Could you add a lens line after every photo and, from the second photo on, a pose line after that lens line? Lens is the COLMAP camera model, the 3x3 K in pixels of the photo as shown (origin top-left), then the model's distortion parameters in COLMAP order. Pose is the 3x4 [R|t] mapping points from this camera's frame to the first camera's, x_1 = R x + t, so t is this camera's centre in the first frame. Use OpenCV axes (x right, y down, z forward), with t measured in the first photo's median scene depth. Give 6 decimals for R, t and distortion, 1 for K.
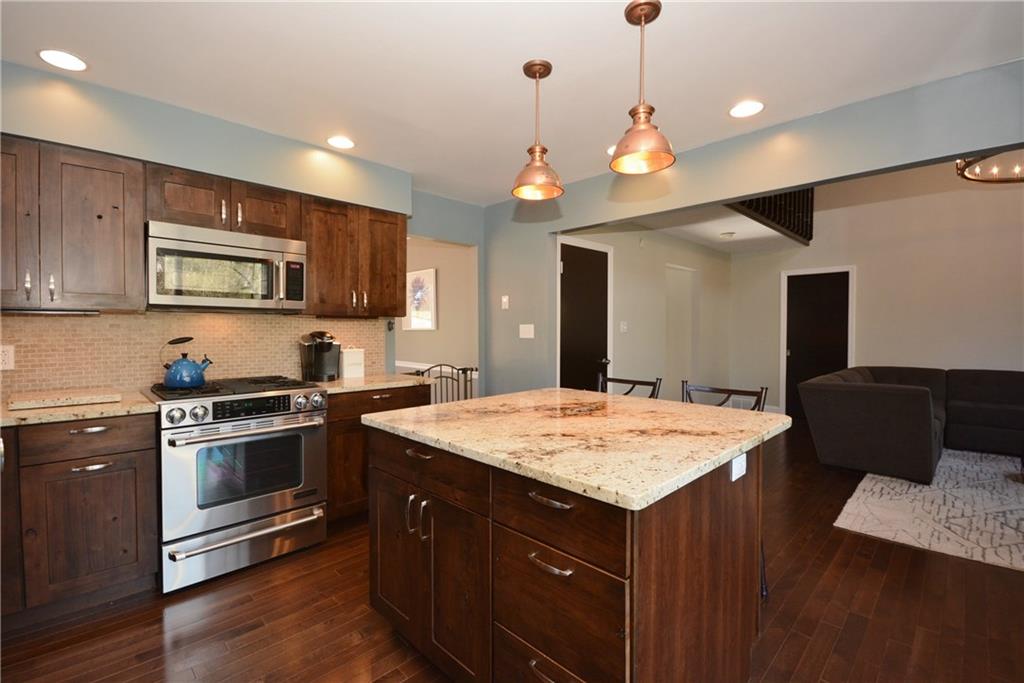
lens RADIAL K [[455.0, 0, 511.6], [0, 455.0, 338.0], [0, 0, 1]] dist [0.001605, -0.000161]
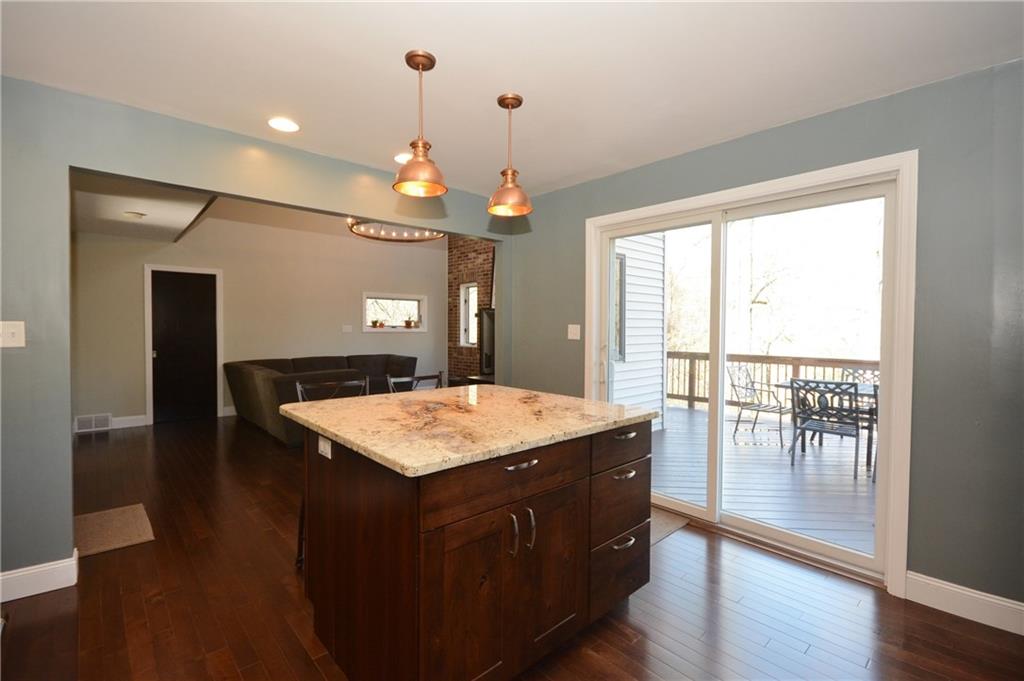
lens RADIAL K [[455.0, 0, 510.4], [0, 455.0, 336.7], [0, 0, 1]] dist [0.001605, -0.000161]
pose [[0.030636, -0.015790, 0.999406, -0.532771], [0.013726, 0.999788, 0.015375, -0.012459], [-0.999436, 0.013247, 0.030846, 0.457559]]
